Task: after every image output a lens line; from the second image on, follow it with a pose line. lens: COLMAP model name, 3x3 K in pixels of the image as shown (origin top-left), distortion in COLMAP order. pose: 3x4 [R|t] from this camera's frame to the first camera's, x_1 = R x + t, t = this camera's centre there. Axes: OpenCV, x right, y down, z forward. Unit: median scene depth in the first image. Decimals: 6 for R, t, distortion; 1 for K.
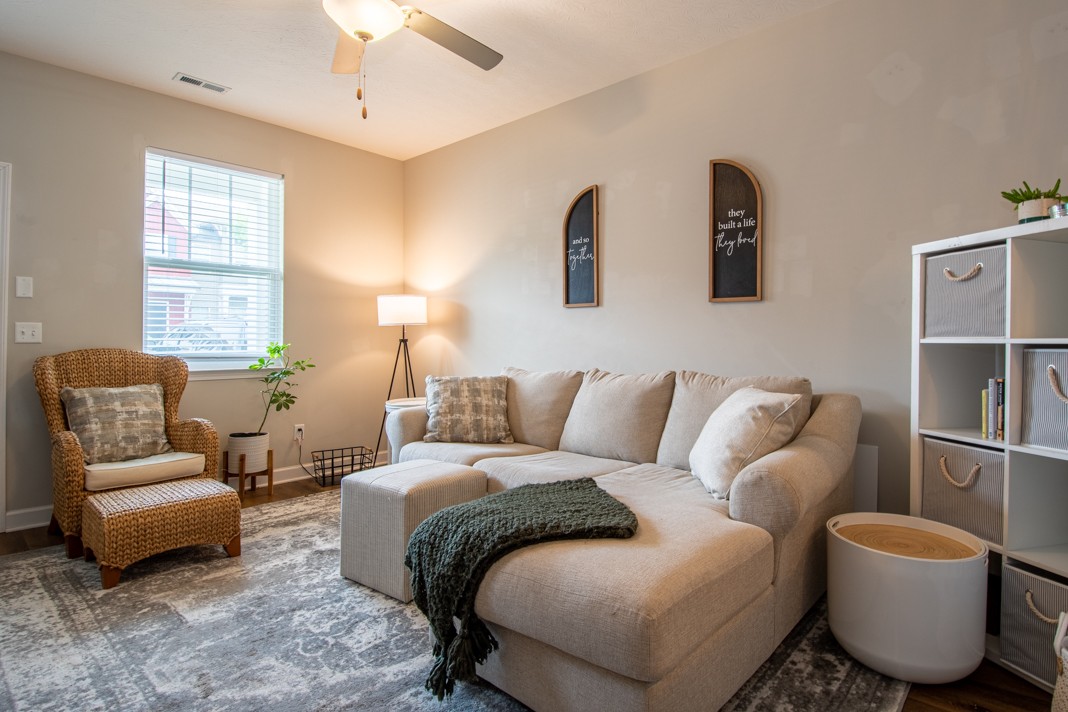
lens RADIAL K [[552.4, 0, 567.4], [0, 552.4, 337.4], [0, 0, 1]] dist [0.042374, -0.047483]
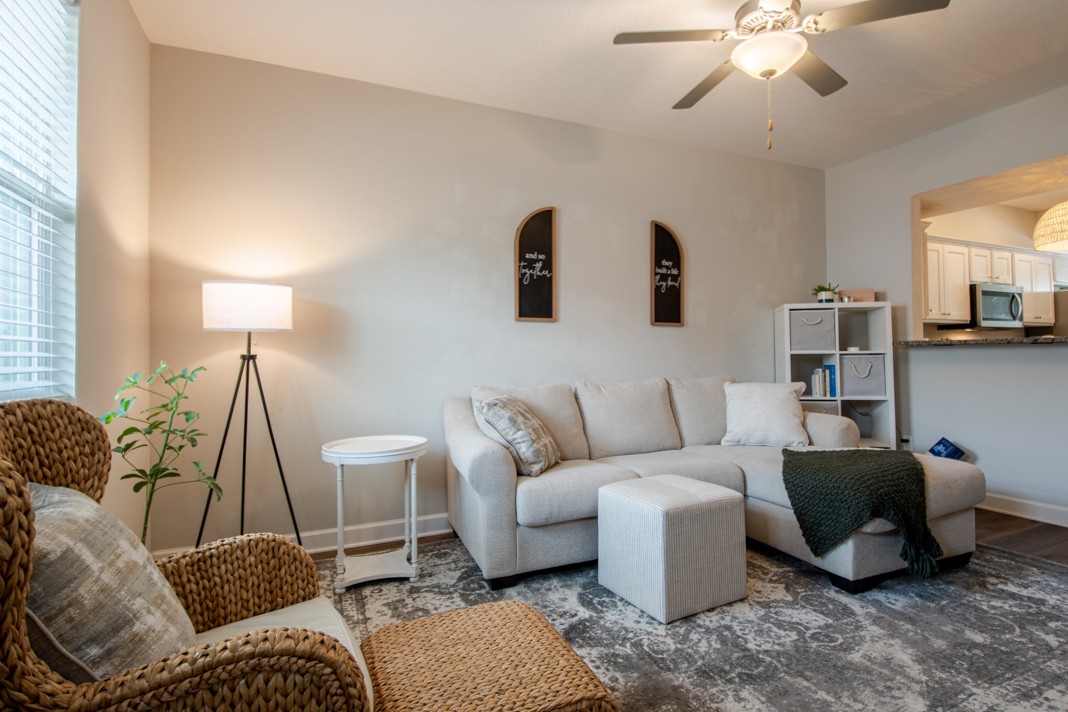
lens RADIAL K [[552.4, 0, 567.4], [0, 552.4, 337.4], [0, 0, 1]] dist [0.042374, -0.047483]
pose [[0.409086, 0.022410, 0.912221, -0.940978], [0.001706, 0.999678, -0.025323, 0.000294], [-0.912494, 0.011916, 0.408916, 0.573297]]
